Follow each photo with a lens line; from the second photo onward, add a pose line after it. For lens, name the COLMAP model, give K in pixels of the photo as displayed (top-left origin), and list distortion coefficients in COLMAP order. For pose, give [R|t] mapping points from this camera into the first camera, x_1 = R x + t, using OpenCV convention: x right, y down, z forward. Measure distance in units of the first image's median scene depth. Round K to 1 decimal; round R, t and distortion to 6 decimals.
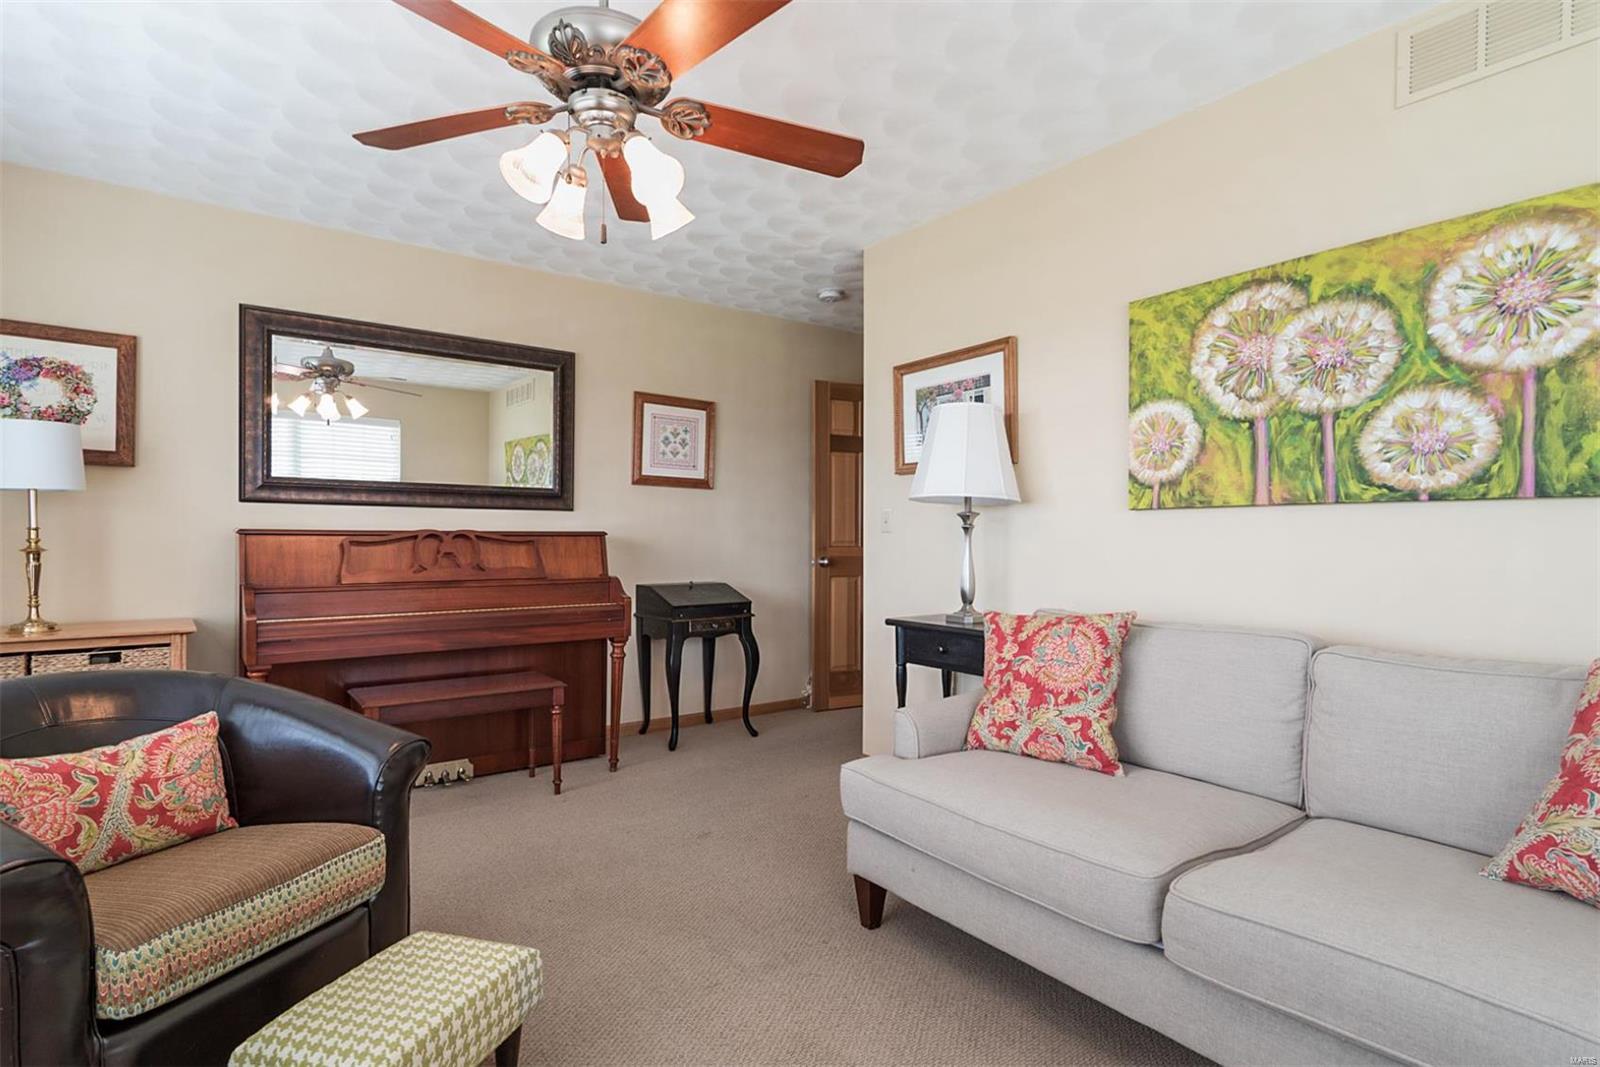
lens RADIAL K [[830.4, 0, 800.1], [0, 830.4, 538.1], [0, 0, 1]] dist [0.007251, 0.000154]
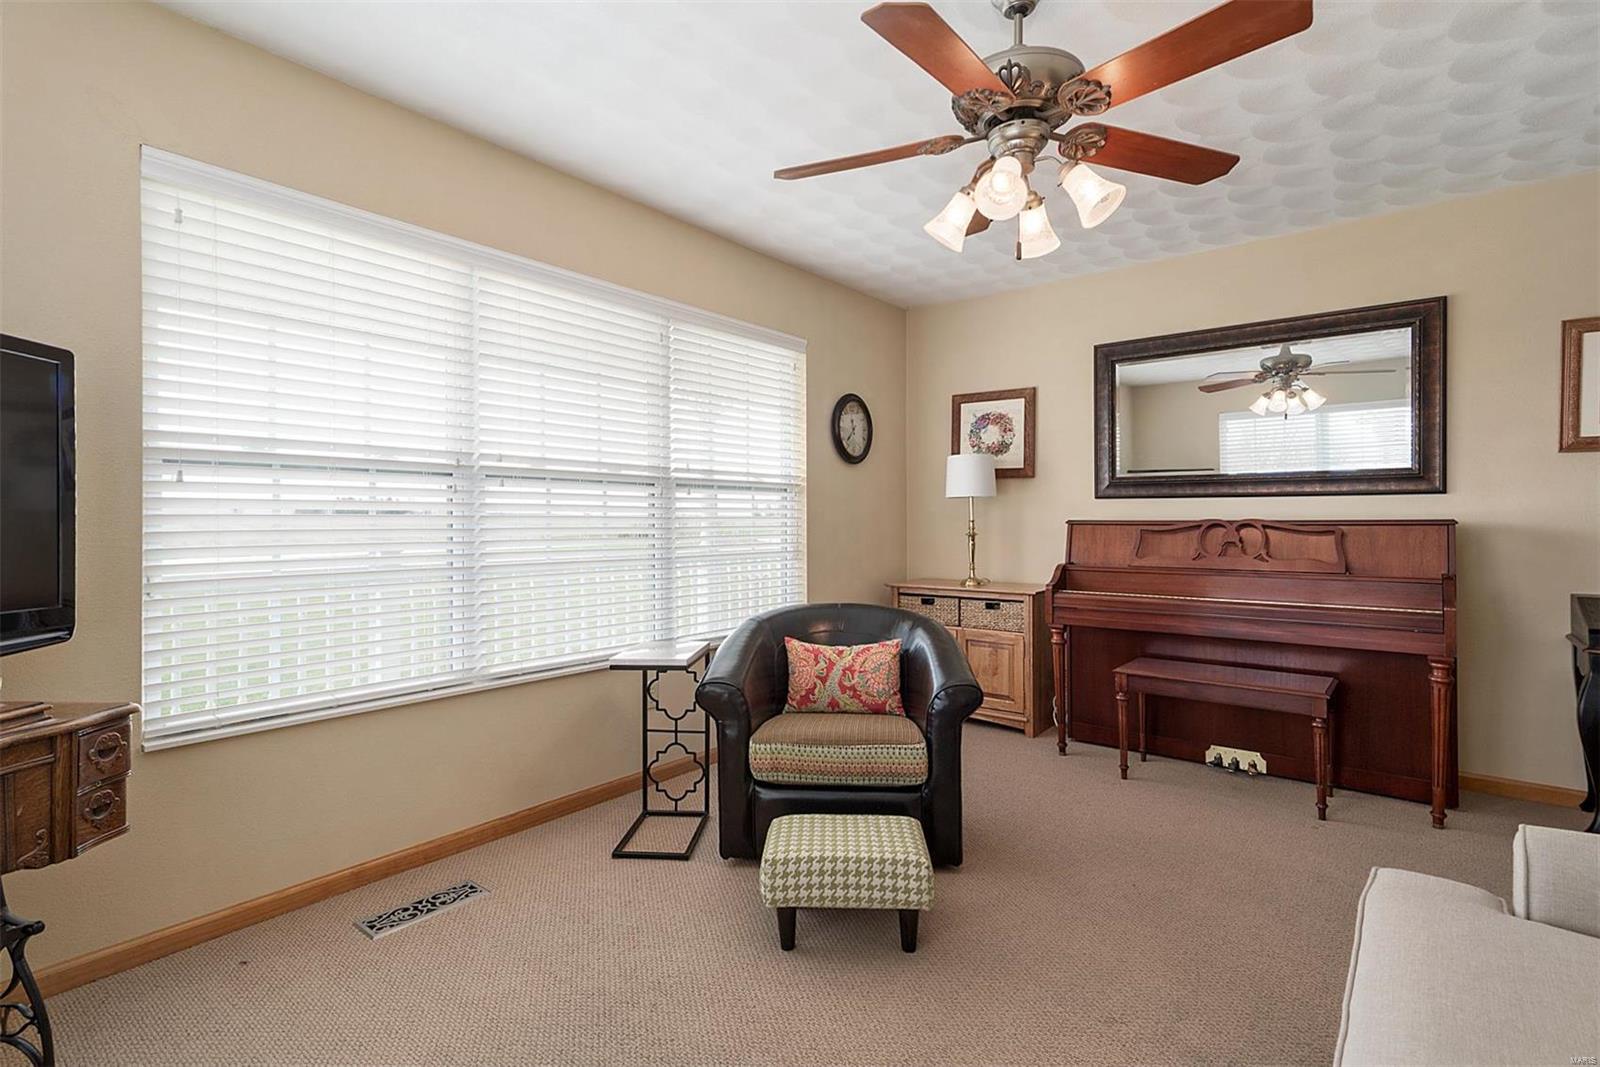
lens RADIAL K [[768.6, 0, 799.7], [0, 768.6, 520.3], [0, 0, 1]] dist [-0.001365, -0.000452]
pose [[0.232026, -0.008848, -0.972669, 0.403891], [-0.000607, 0.999957, -0.009241, 0.000873], [0.972709, 0.002734, 0.232011, 0.303911]]
